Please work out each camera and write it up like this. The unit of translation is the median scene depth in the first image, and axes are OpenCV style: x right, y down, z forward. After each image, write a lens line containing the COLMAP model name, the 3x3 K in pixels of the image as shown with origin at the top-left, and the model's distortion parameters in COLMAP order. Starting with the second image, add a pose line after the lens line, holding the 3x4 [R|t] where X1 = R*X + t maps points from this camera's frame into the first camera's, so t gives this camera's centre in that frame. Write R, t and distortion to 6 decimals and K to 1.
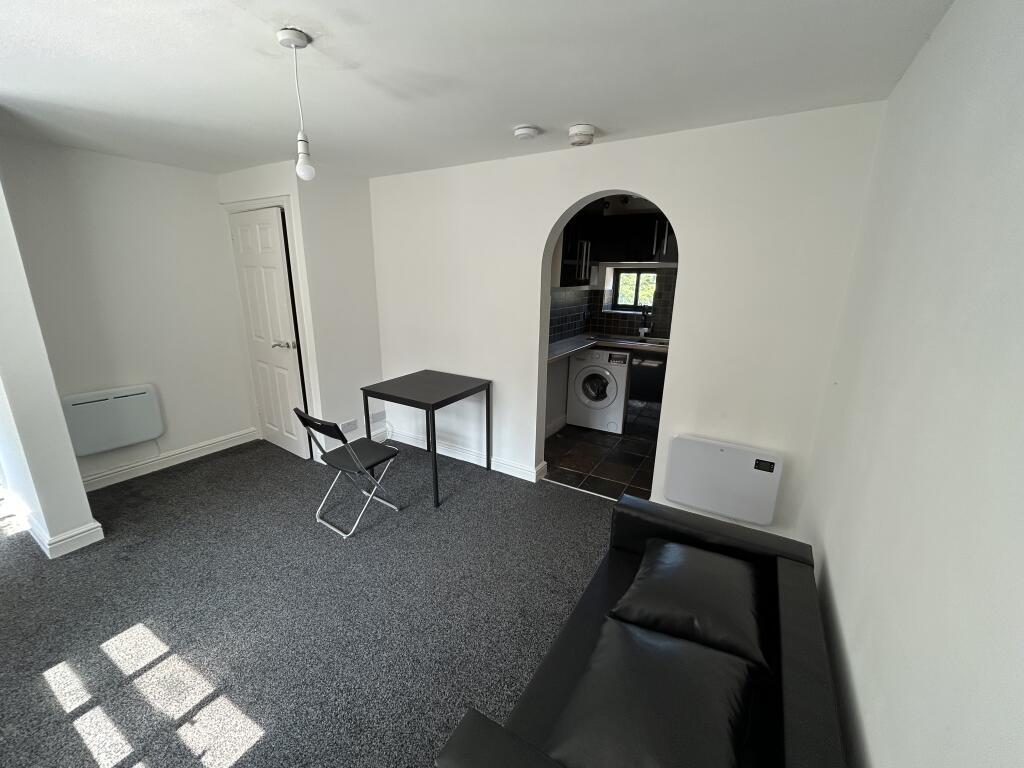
lens RADIAL K [[412.0, 0, 512.0], [0, 412.0, 384.0], [0, 0, 1]] dist [-0.000751, 0.000400]
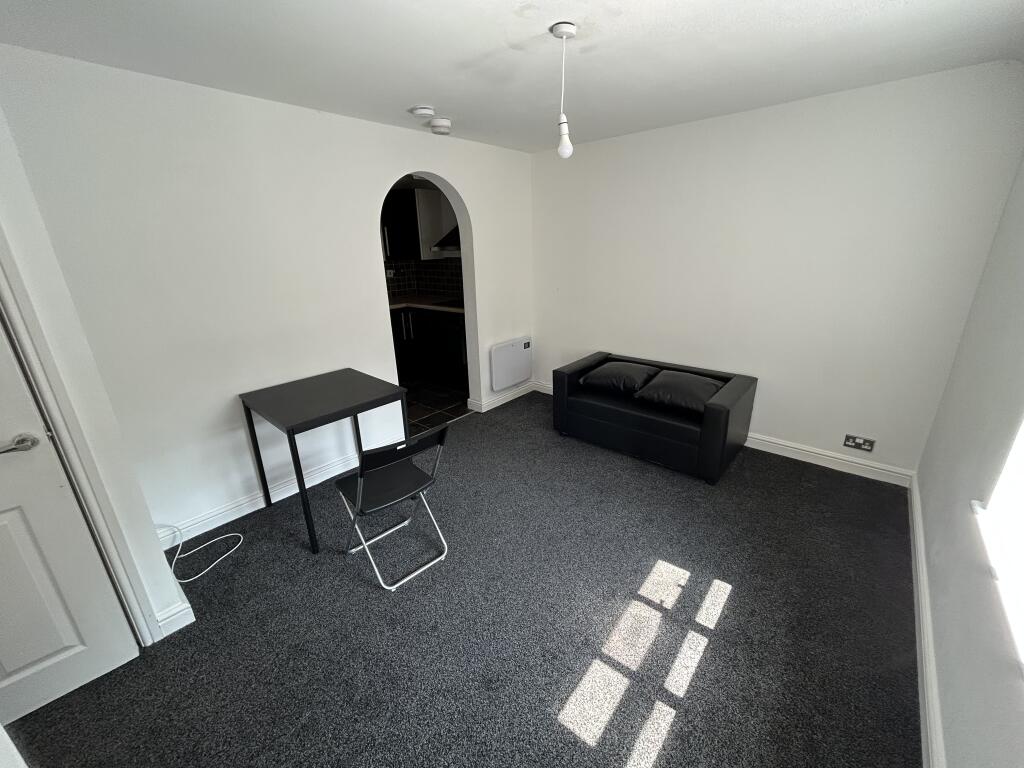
lens RADIAL K [[412.0, 0, 512.0], [0, 412.0, 384.0], [0, 0, 1]] dist [-0.000751, 0.000400]
pose [[0.176908, -0.335972, 0.925109, -0.881736], [0.281001, 0.918053, 0.279674, -0.133519], [-0.943261, 0.210480, 0.256820, 0.474761]]
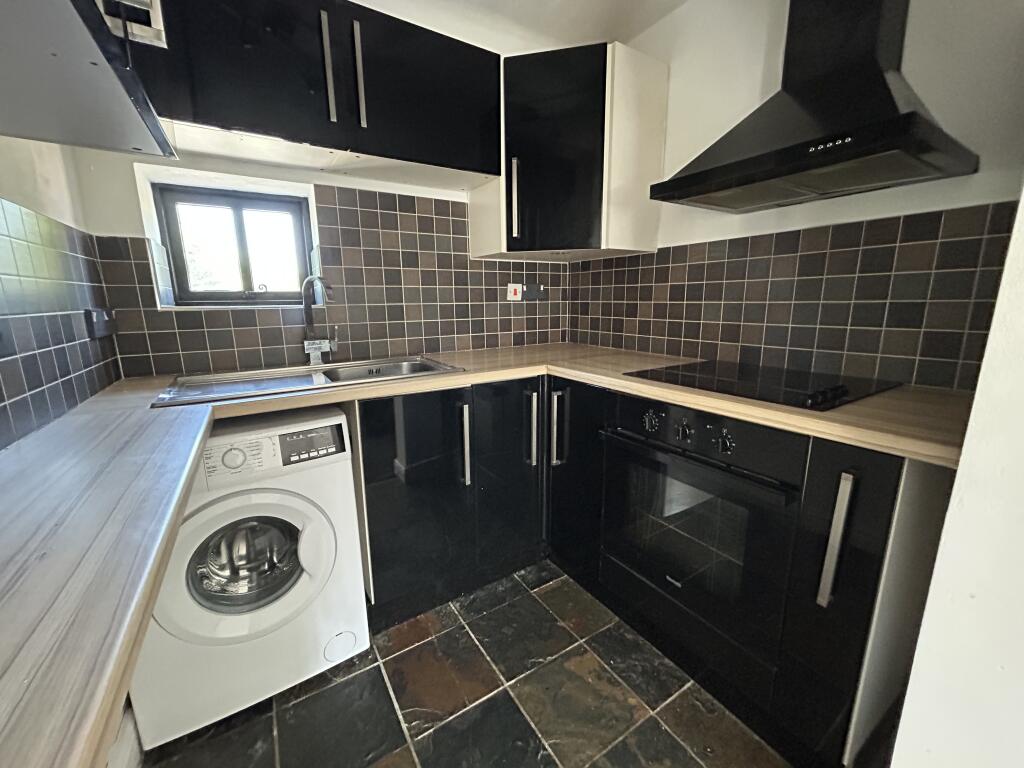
lens RADIAL K [[412.0, 0, 512.0], [0, 412.0, 384.0], [0, 0, 1]] dist [-0.000751, 0.000400]
pose [[0.460422, -0.199167, 0.865069, 0.092946], [0.245091, 0.965148, 0.091762, -0.128844], [-0.853195, 0.169772, 0.493189, 0.964032]]
